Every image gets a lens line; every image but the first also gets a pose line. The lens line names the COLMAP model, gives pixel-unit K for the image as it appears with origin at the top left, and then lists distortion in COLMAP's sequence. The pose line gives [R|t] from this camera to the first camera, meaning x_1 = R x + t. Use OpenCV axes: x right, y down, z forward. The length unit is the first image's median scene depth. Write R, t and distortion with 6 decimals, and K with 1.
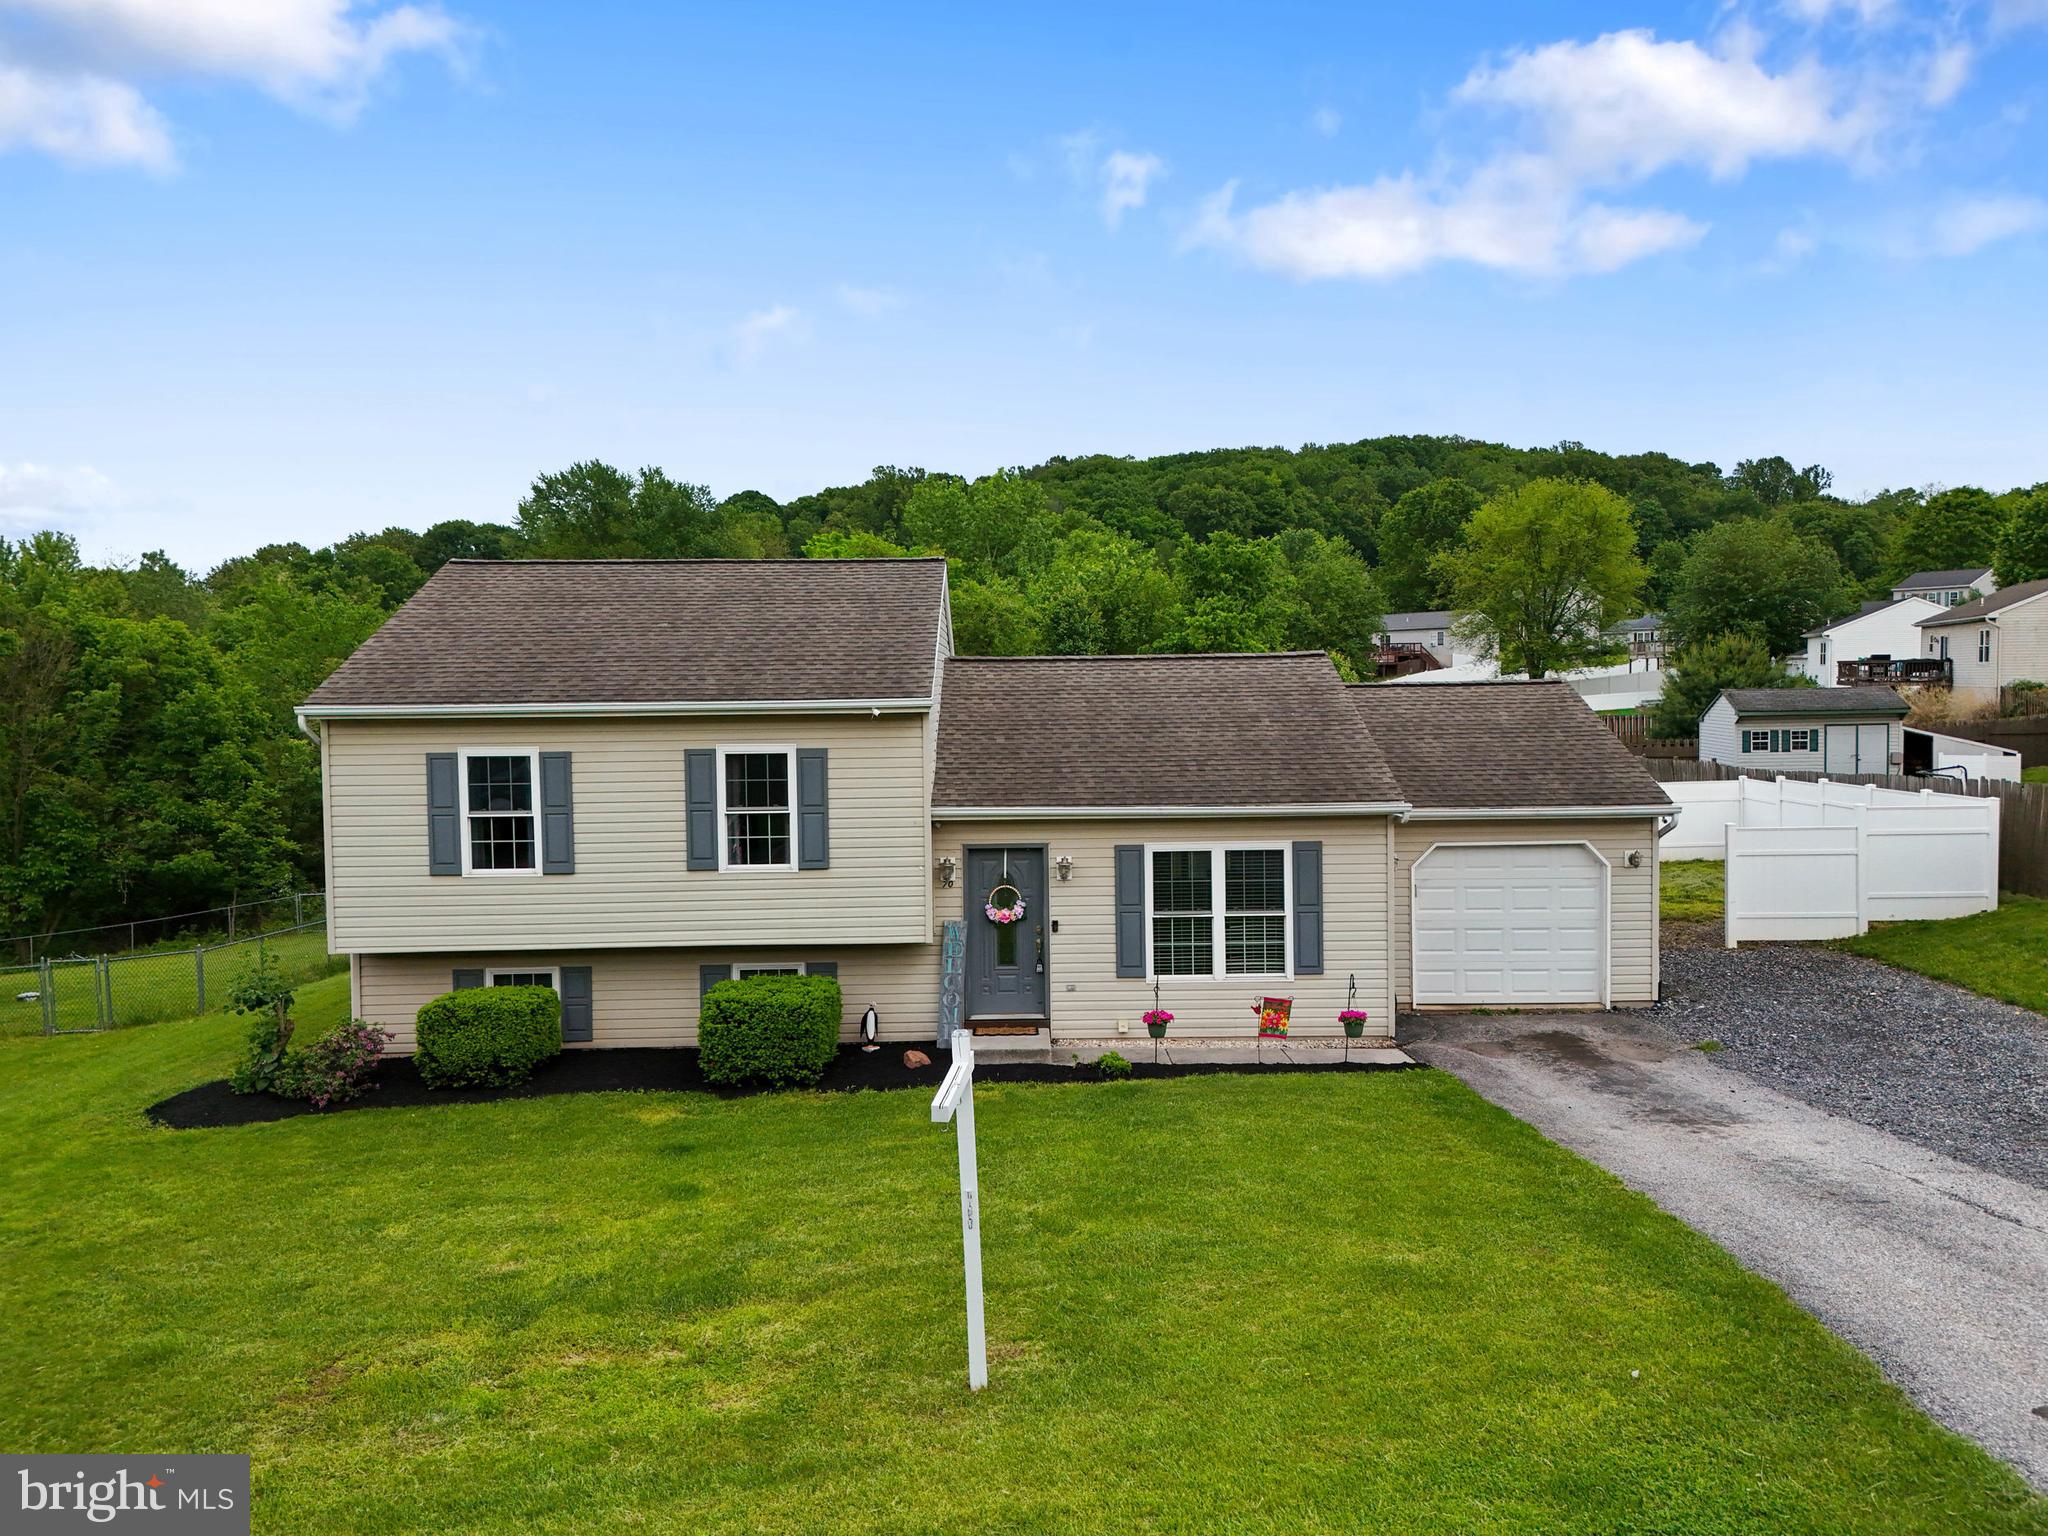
lens RADIAL K [[1511.1, 0, 1029.3], [0, 1511.1, 760.7], [0, 0, 1]] dist [0.070358, -0.063121]
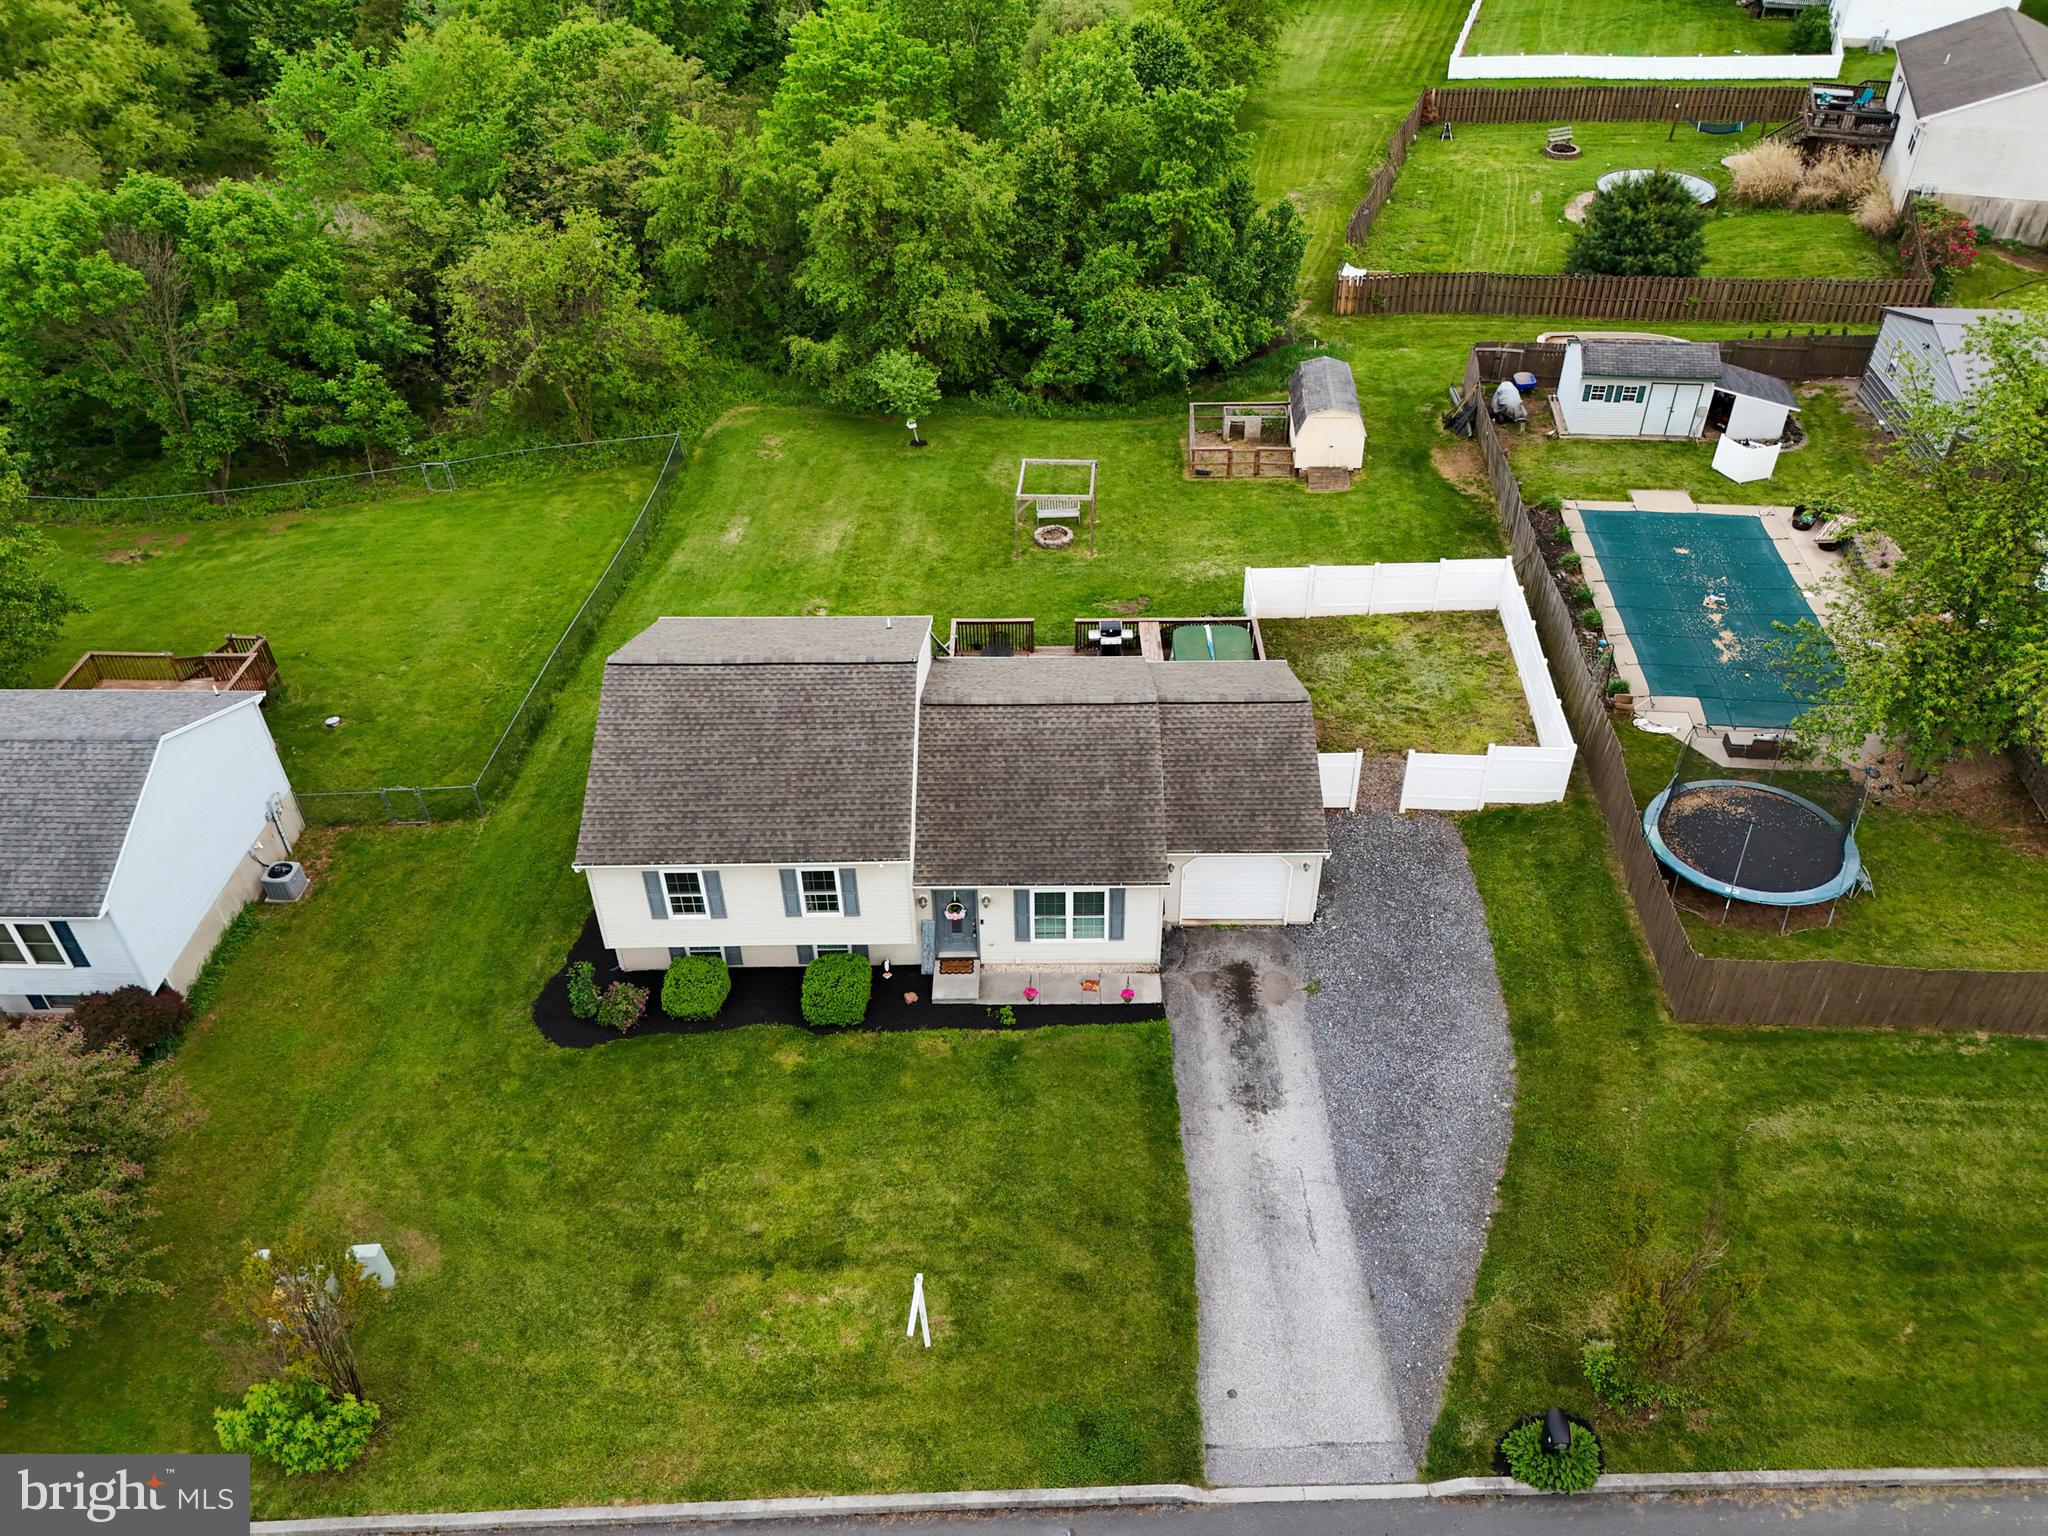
lens RADIAL K [[1511.1, 0, 1029.3], [0, 1511.1, 760.7], [0, 0, 1]] dist [0.070358, -0.063121]
pose [[0.999901, 0.011117, -0.008663, 0.103997], [-0.004163, 0.820217, 0.572038, -1.303308], [0.013465, -0.571945, 0.820181, -0.488152]]
